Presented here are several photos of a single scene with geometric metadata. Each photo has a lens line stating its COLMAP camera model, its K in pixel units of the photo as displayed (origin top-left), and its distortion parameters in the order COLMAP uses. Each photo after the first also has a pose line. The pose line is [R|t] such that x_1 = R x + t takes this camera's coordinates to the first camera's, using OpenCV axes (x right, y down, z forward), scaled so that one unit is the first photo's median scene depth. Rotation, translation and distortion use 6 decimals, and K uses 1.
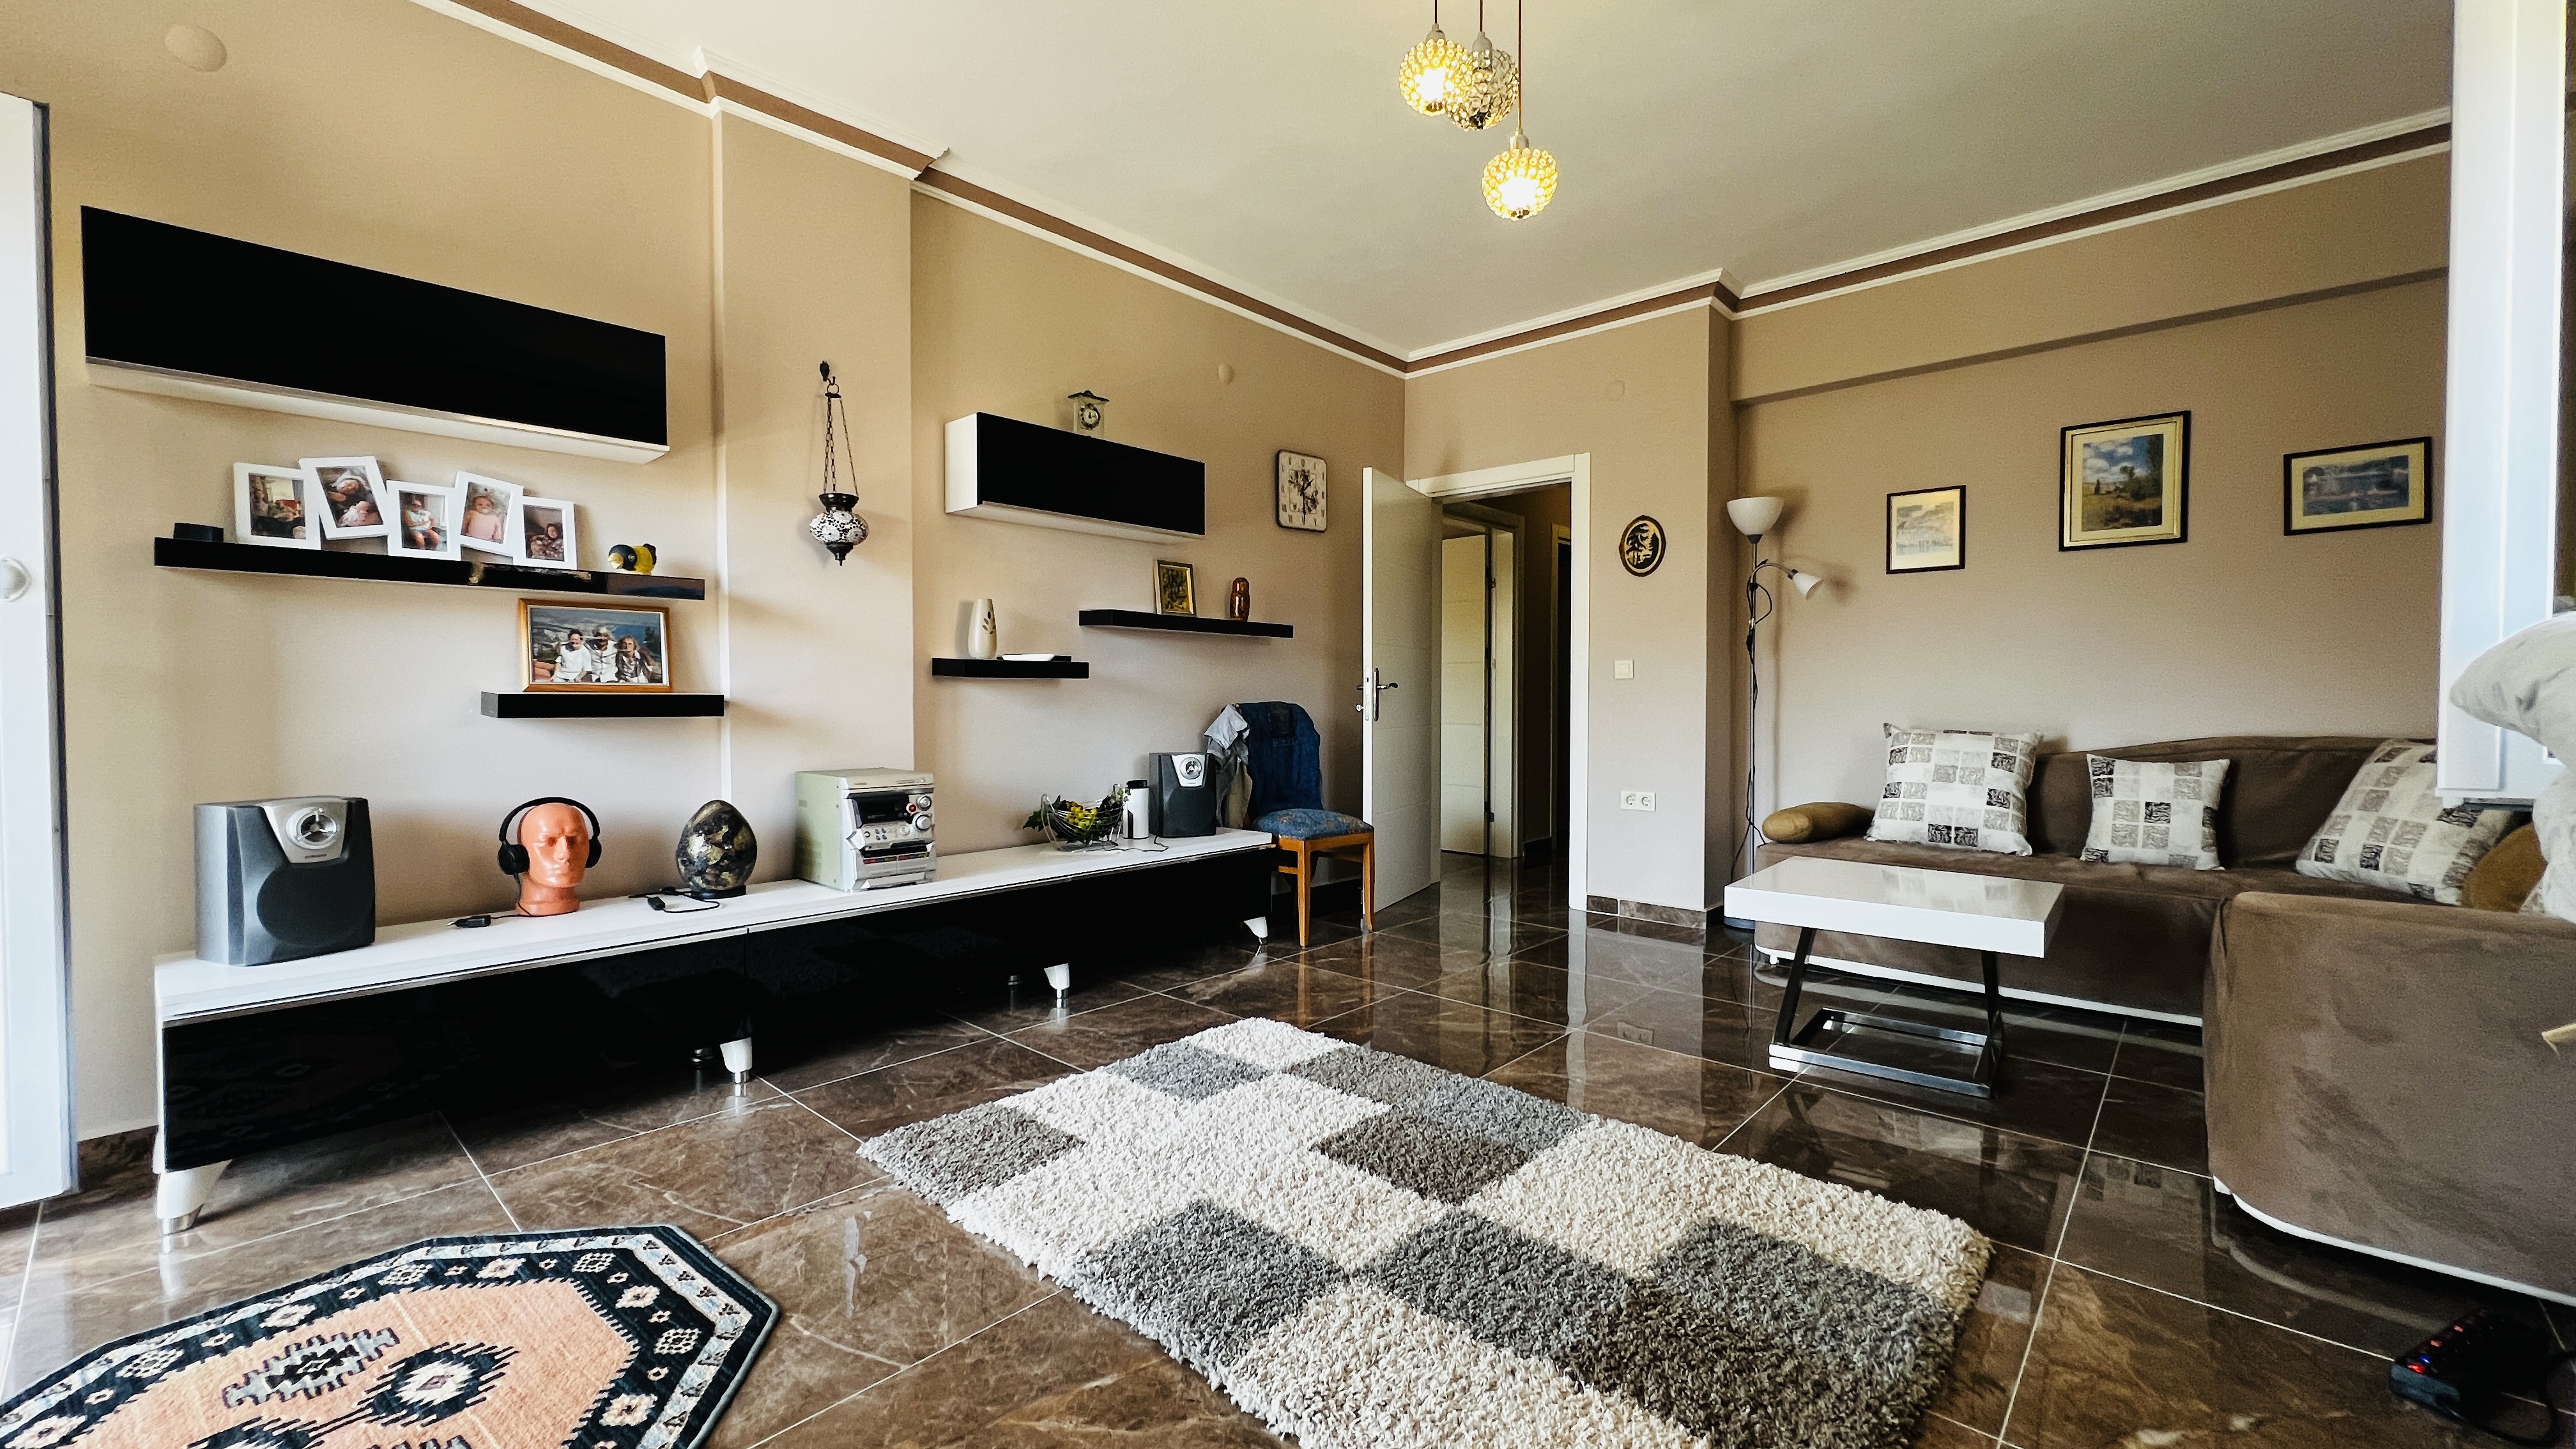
lens RADIAL K [[1028.8, 0, 1286.2], [0, 1028.8, 722.7], [0, 0, 1]] dist [0.000131, -0.000003]
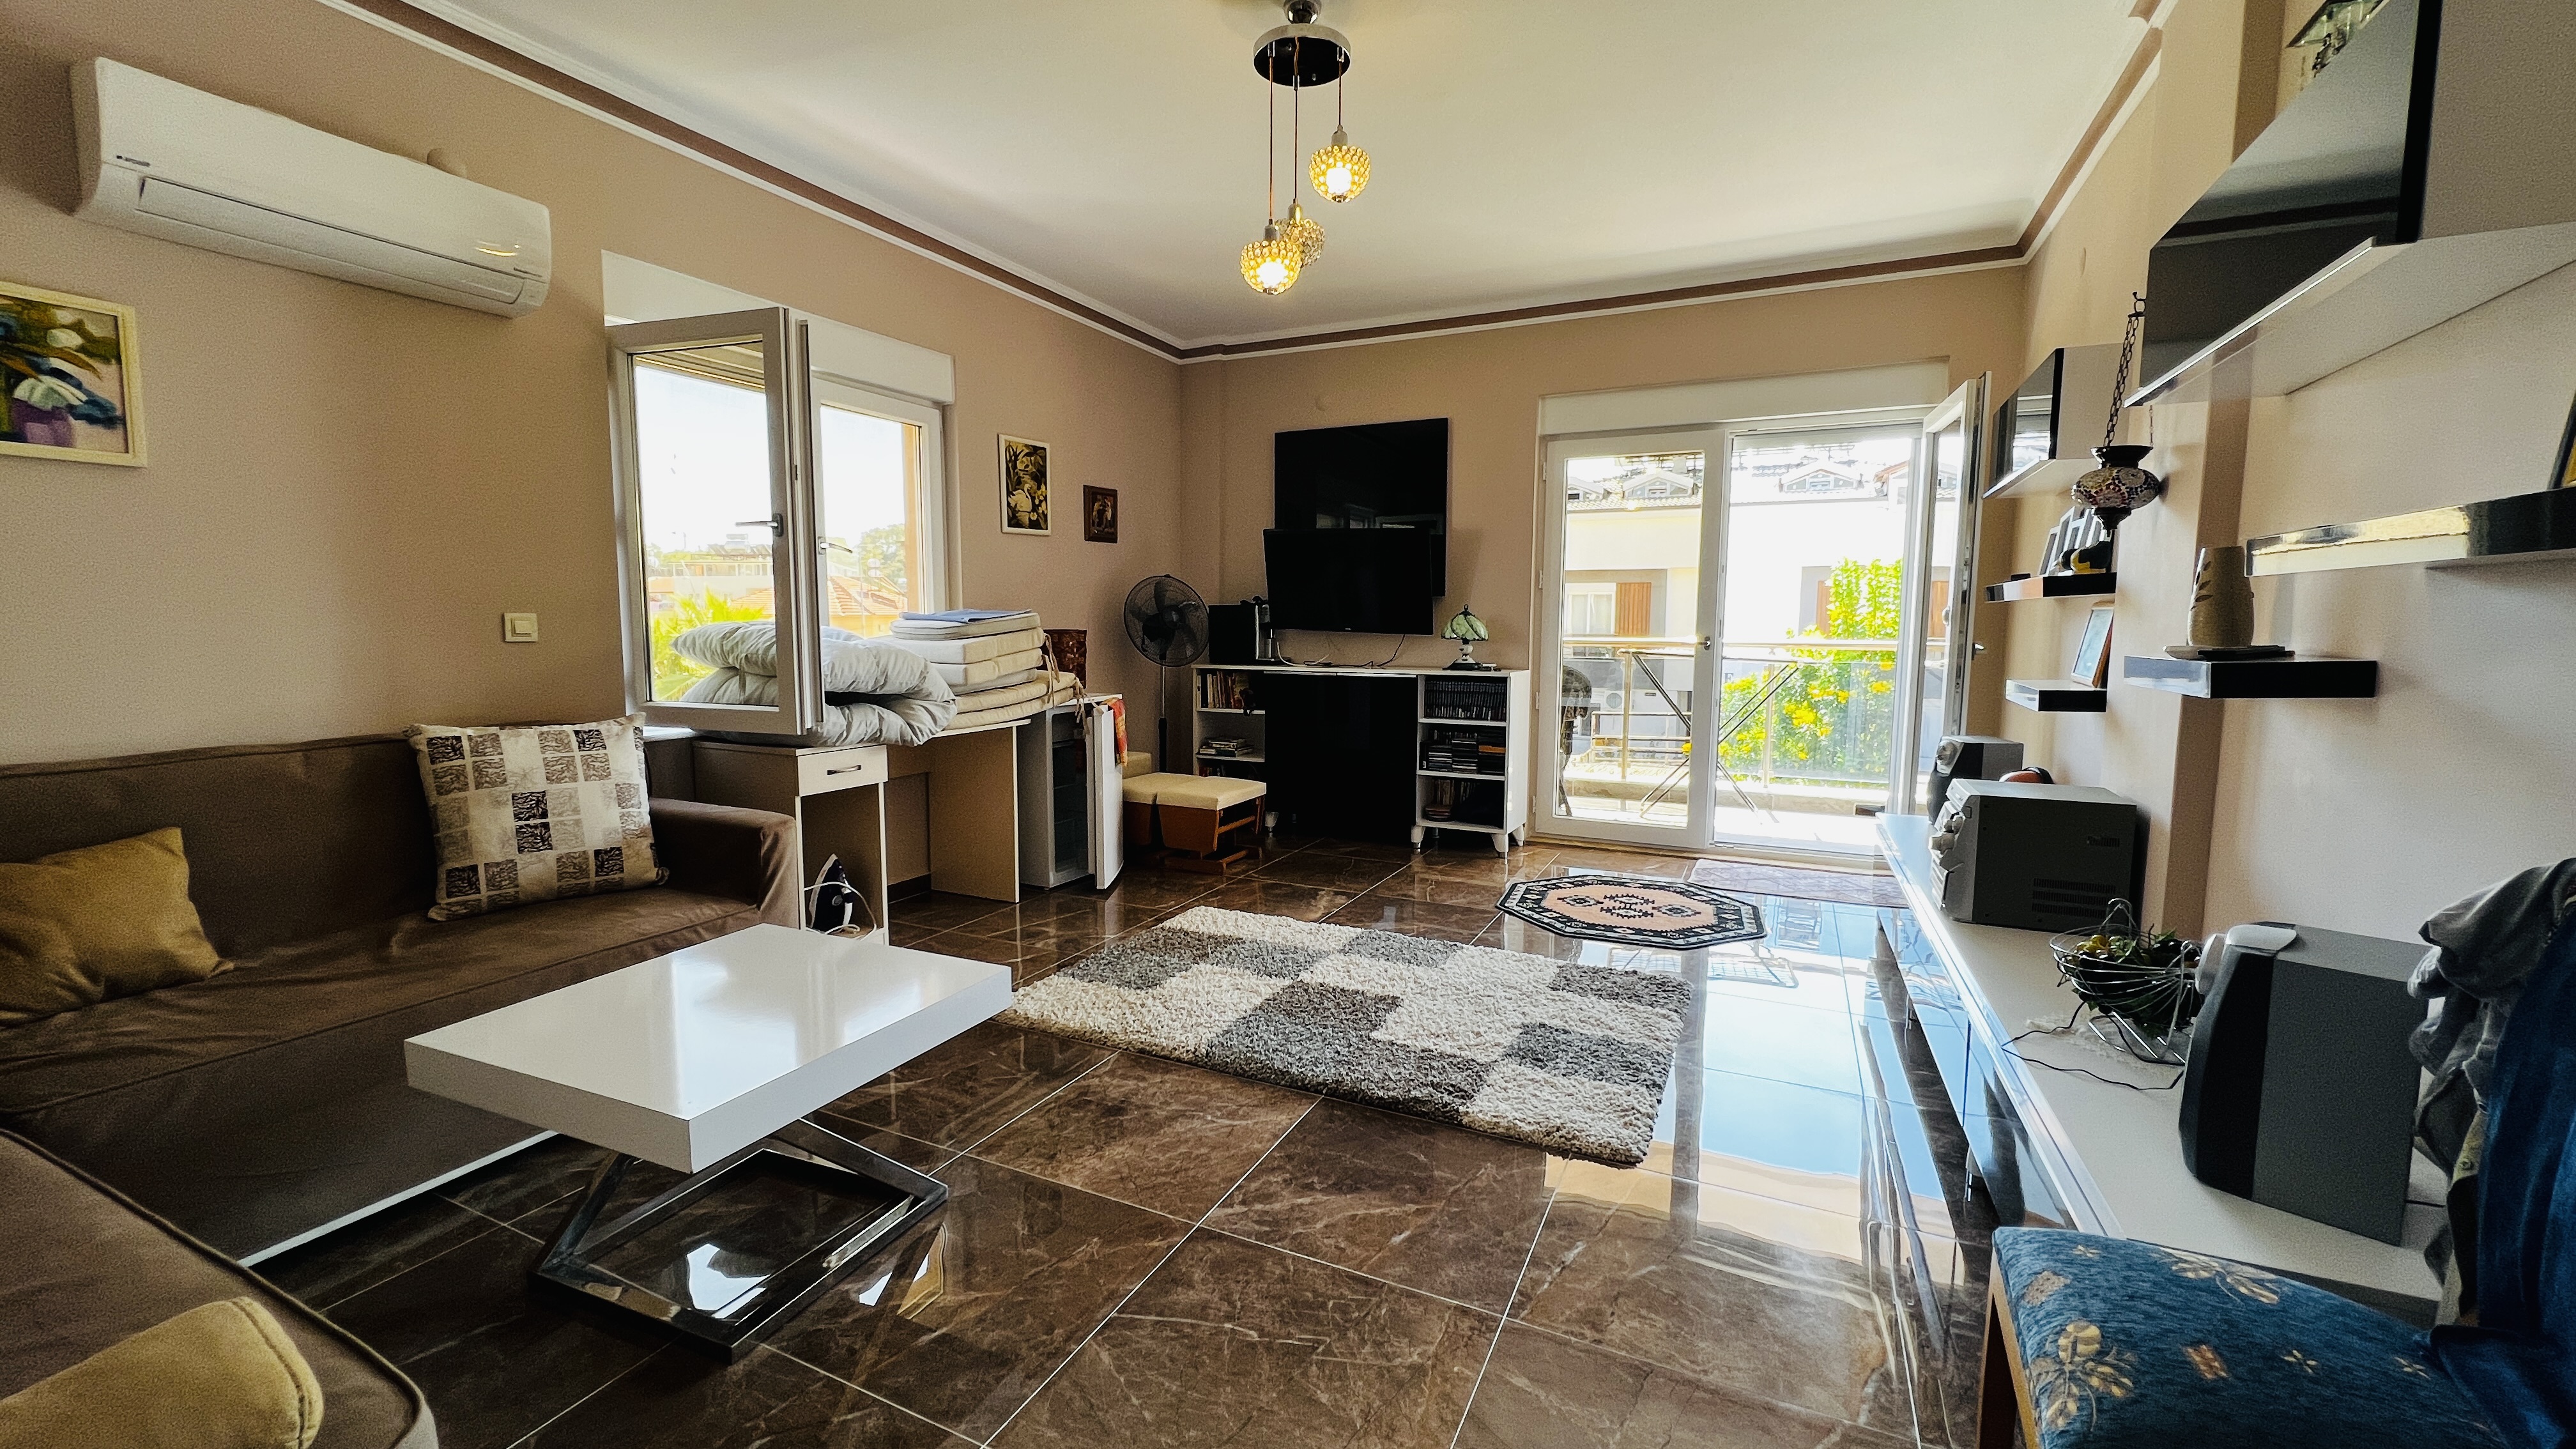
lens RADIAL K [[1028.8, 0, 1281.6], [0, 1028.8, 719.5], [0, 0, 1]] dist [0.000131, -0.000003]
pose [[-0.959438, 0.020038, -0.281207, 0.767648], [-0.014084, 0.992819, 0.118797, -0.181866], [0.281568, 0.117939, -0.952266, 2.990914]]
